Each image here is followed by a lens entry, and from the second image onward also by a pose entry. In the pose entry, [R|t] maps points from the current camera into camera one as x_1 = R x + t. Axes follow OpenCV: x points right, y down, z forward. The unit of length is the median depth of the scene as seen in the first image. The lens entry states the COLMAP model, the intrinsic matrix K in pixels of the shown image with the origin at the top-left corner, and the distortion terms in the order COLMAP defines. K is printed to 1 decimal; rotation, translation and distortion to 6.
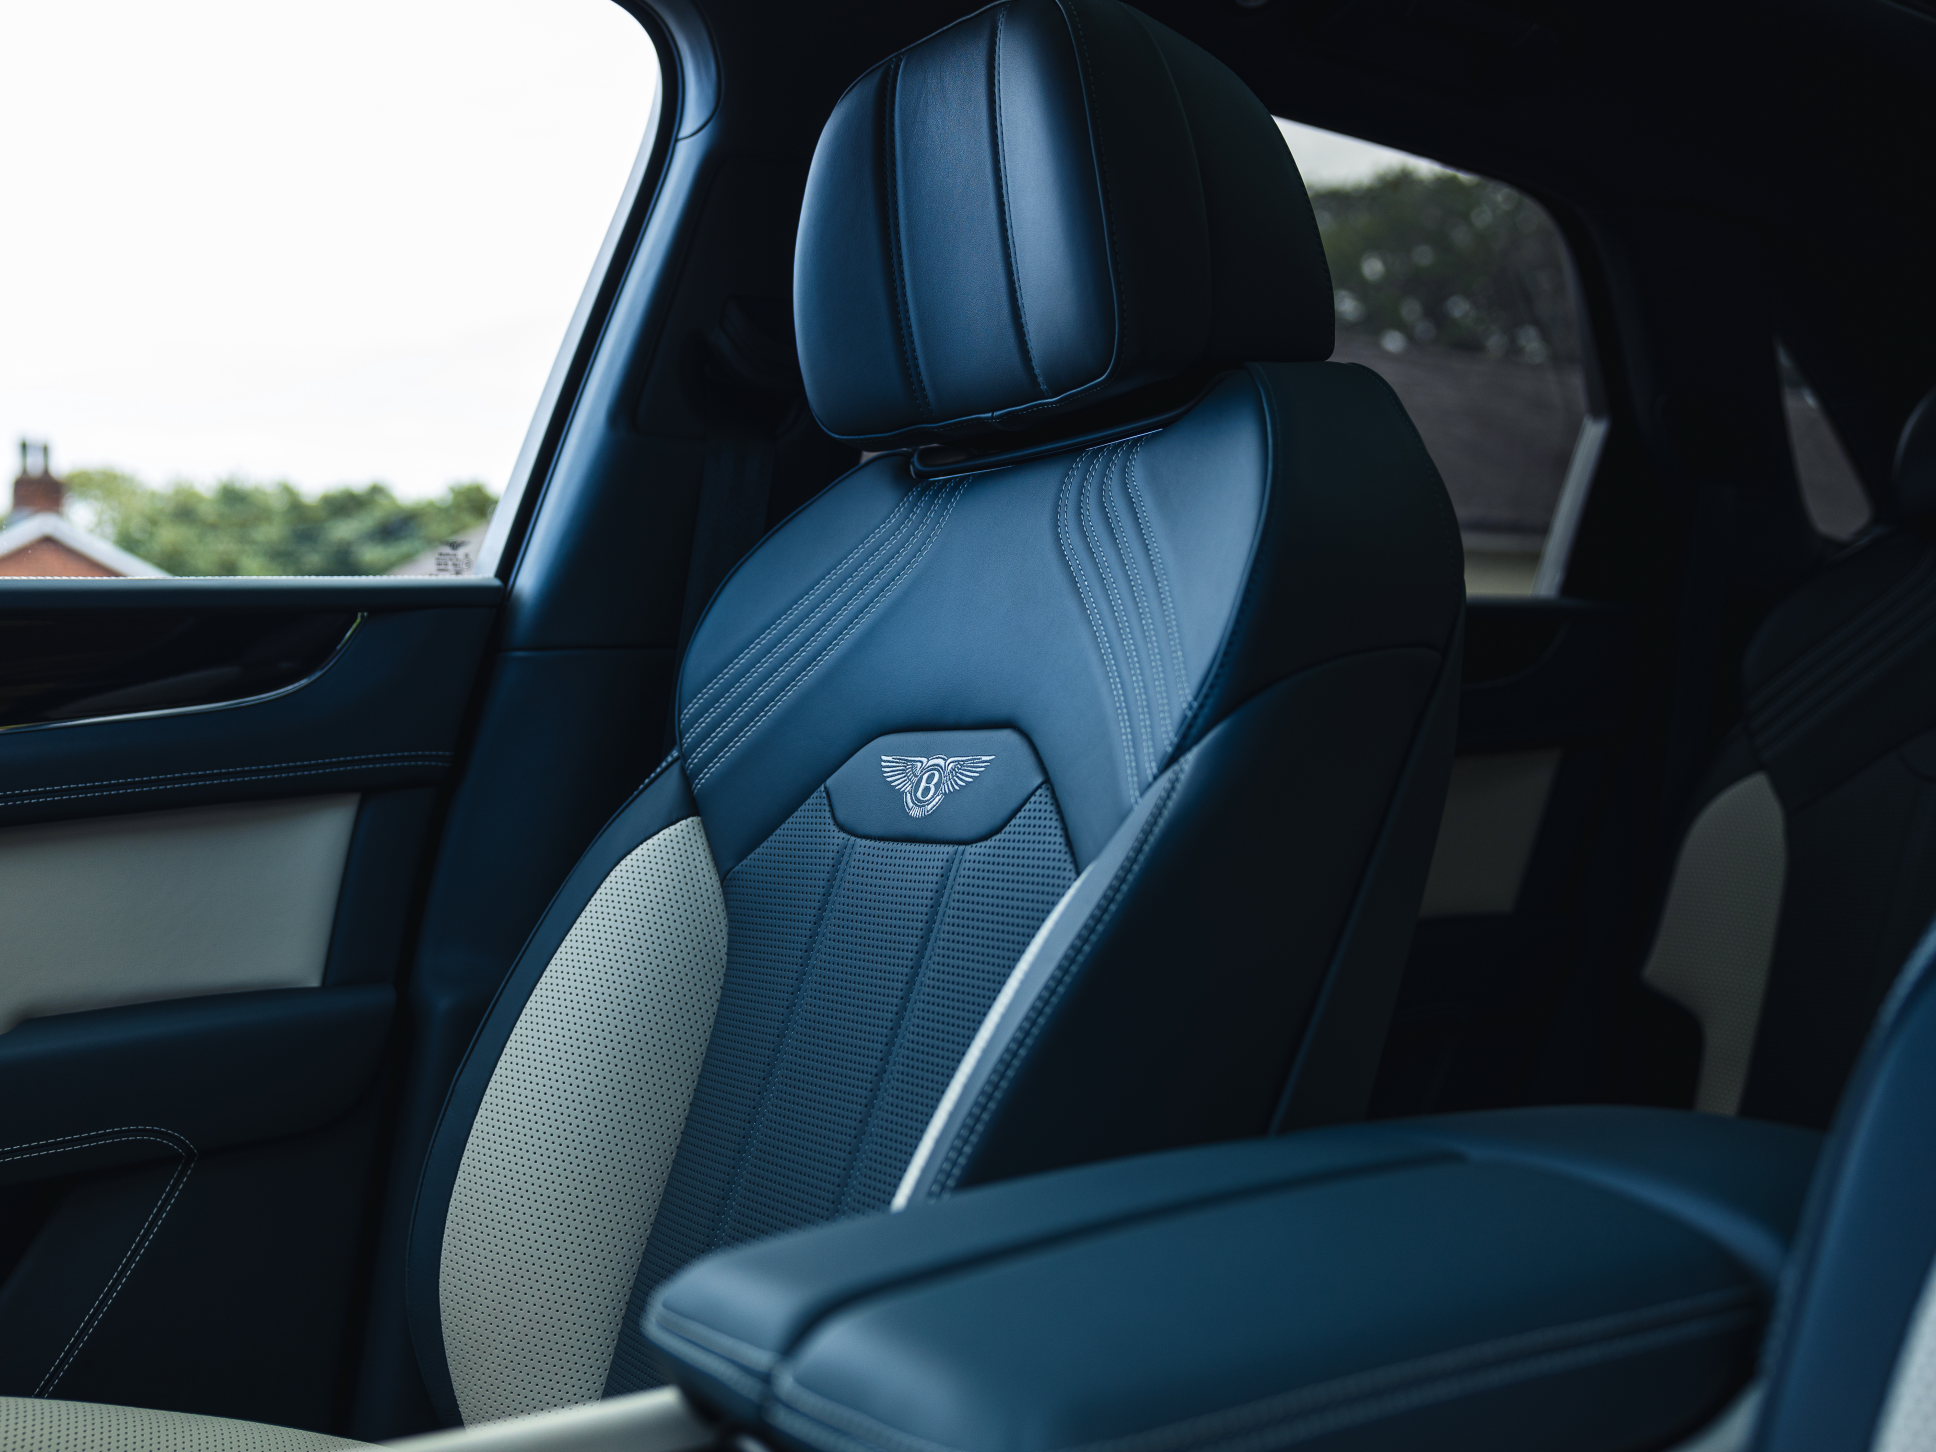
lens RADIAL K [[2090.4, 0, 968.0], [0, 2090.4, 726.0], [0, 0, 1]] dist [0.002487, 0.019893]
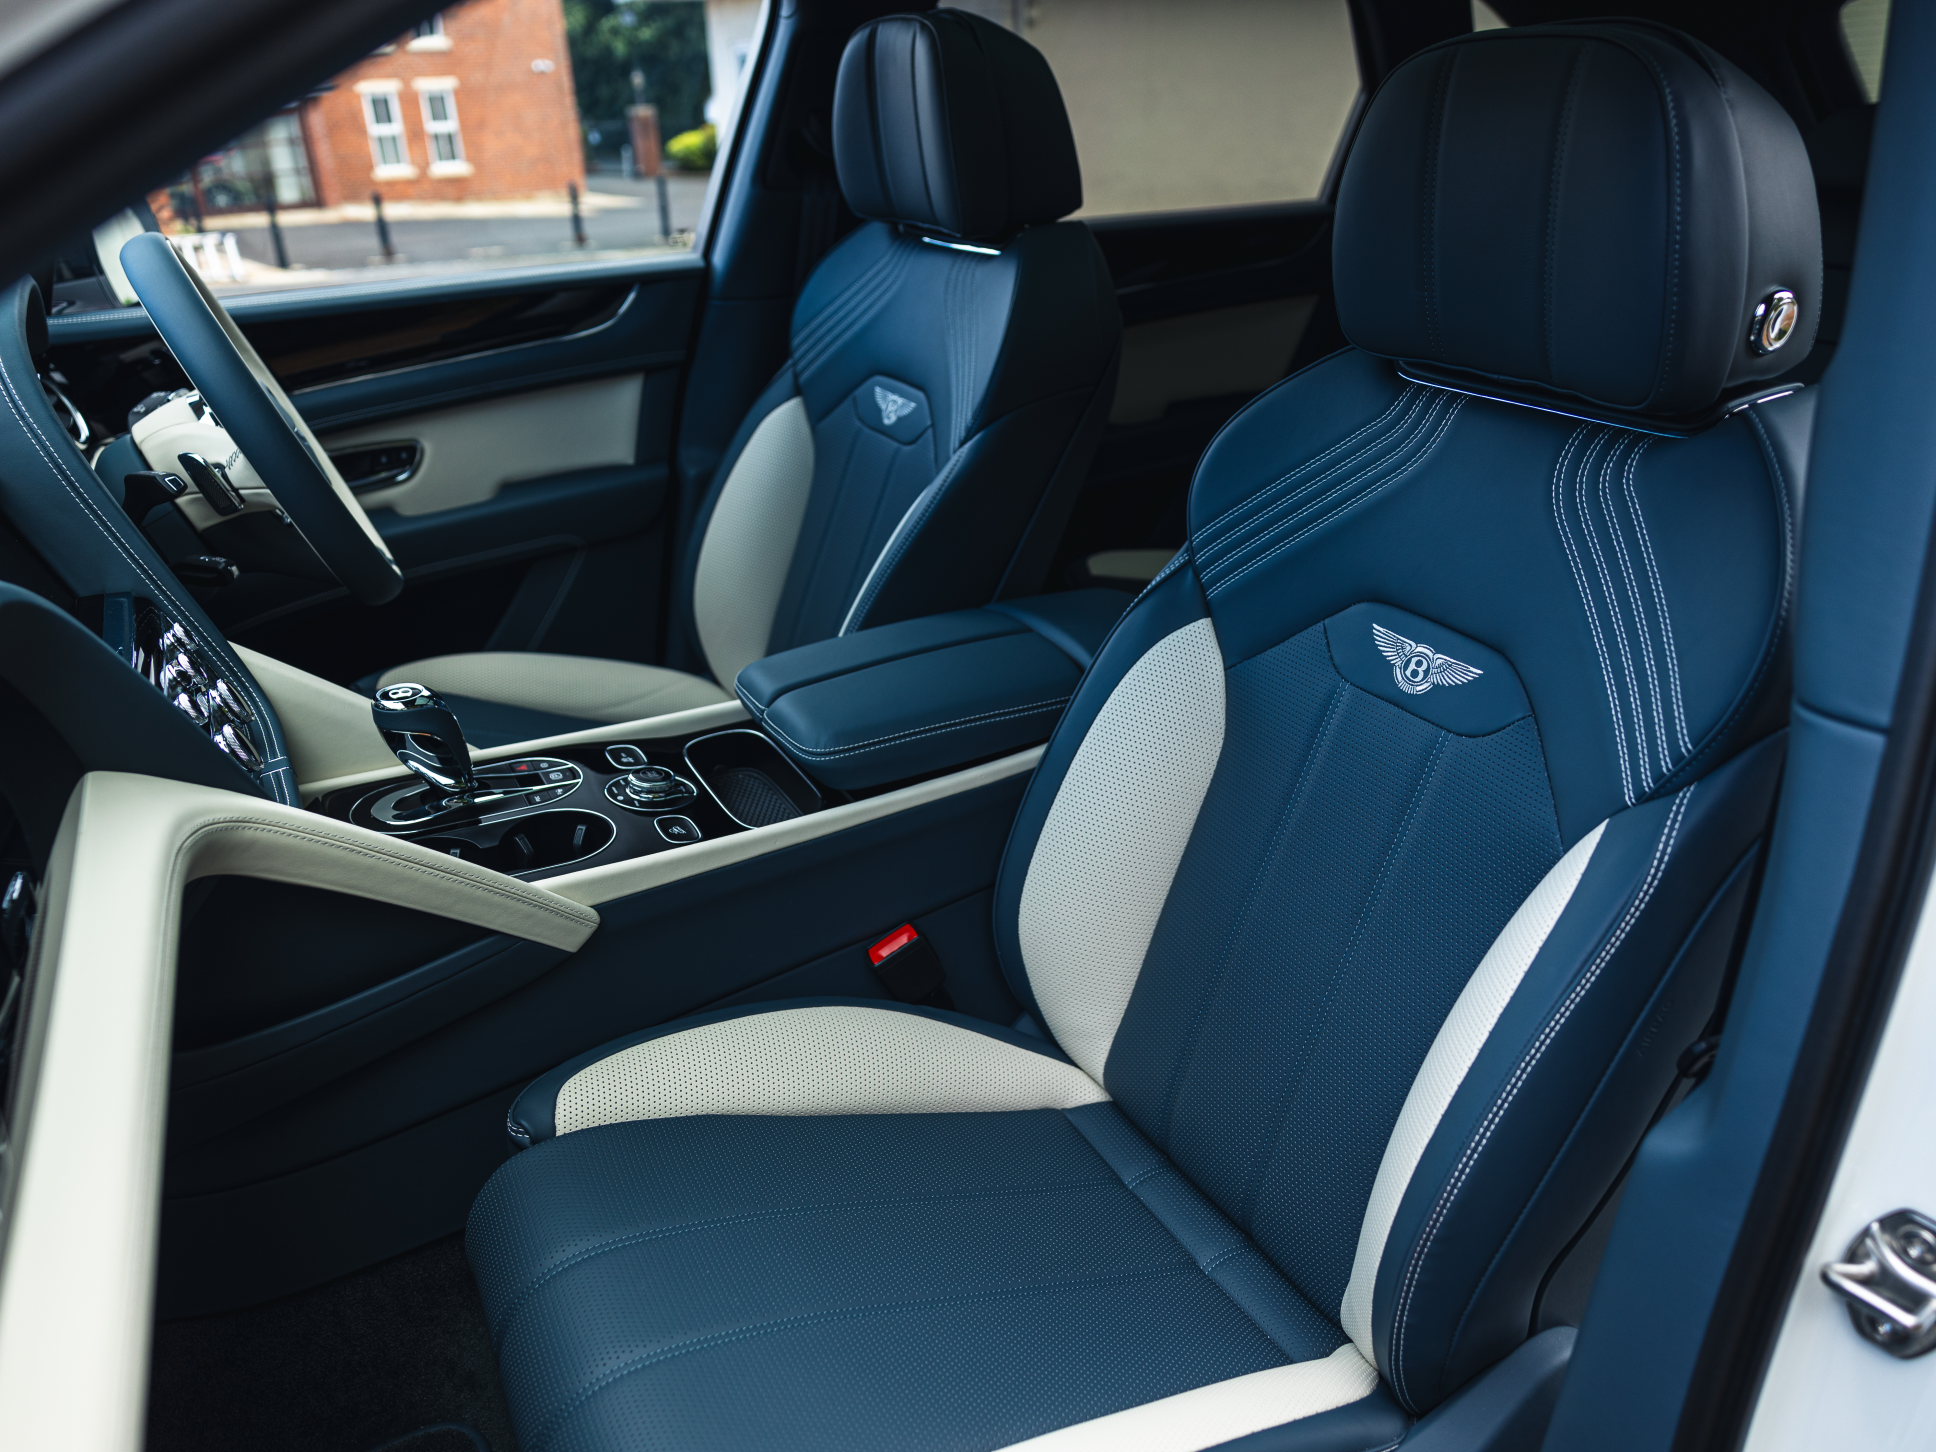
lens RADIAL K [[1325.7, 0, 968.0], [0, 1325.7, 726.0], [0, 0, 1]] dist [-0.005857, -0.001222]
pose [[0.996334, 0.043466, -0.073681, 0.155492], [-0.009172, 0.910614, 0.413156, -0.213854], [0.085053, -0.410965, 0.907675, -0.340375]]
